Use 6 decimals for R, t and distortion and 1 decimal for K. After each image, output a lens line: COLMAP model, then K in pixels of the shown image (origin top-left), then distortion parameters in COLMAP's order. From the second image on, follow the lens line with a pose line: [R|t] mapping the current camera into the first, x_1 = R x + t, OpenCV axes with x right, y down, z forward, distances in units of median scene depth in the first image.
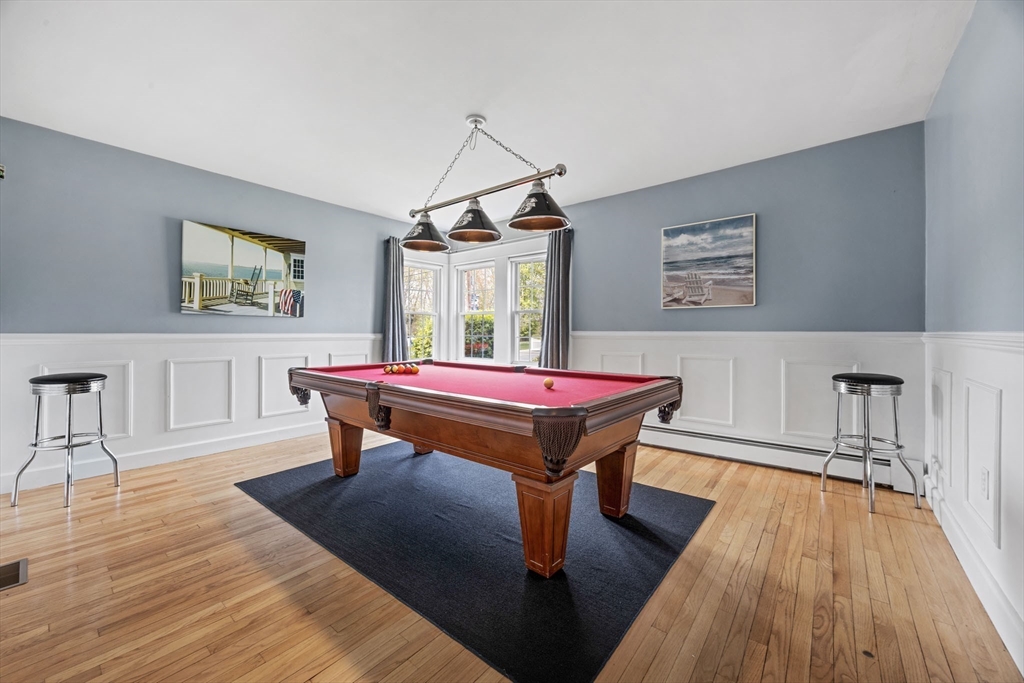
lens RADIAL K [[393.1, 0, 514.7], [0, 393.1, 333.5], [0, 0, 1]] dist [0.000245, -0.001097]
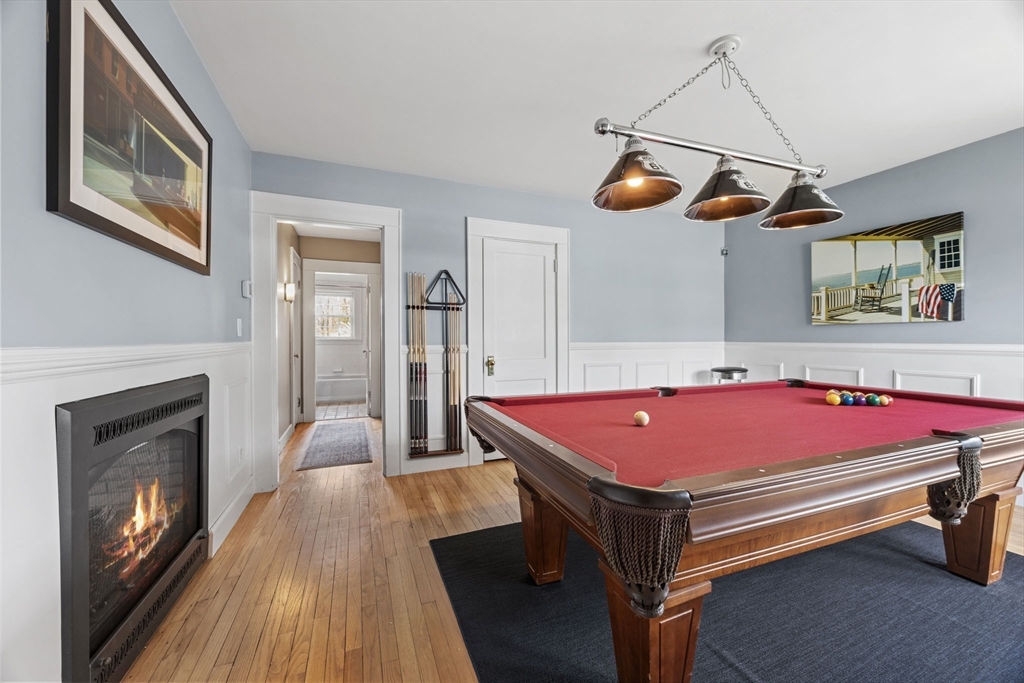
lens RADIAL K [[393.1, 0, 514.2], [0, 393.1, 340.8], [0, 0, 1]] dist [0.000245, -0.001097]
pose [[-0.493955, 0.001905, -0.869485, 0.502435], [-0.004609, 0.999978, 0.004810, -0.005843], [0.869475, 0.006383, -0.493935, 0.720704]]
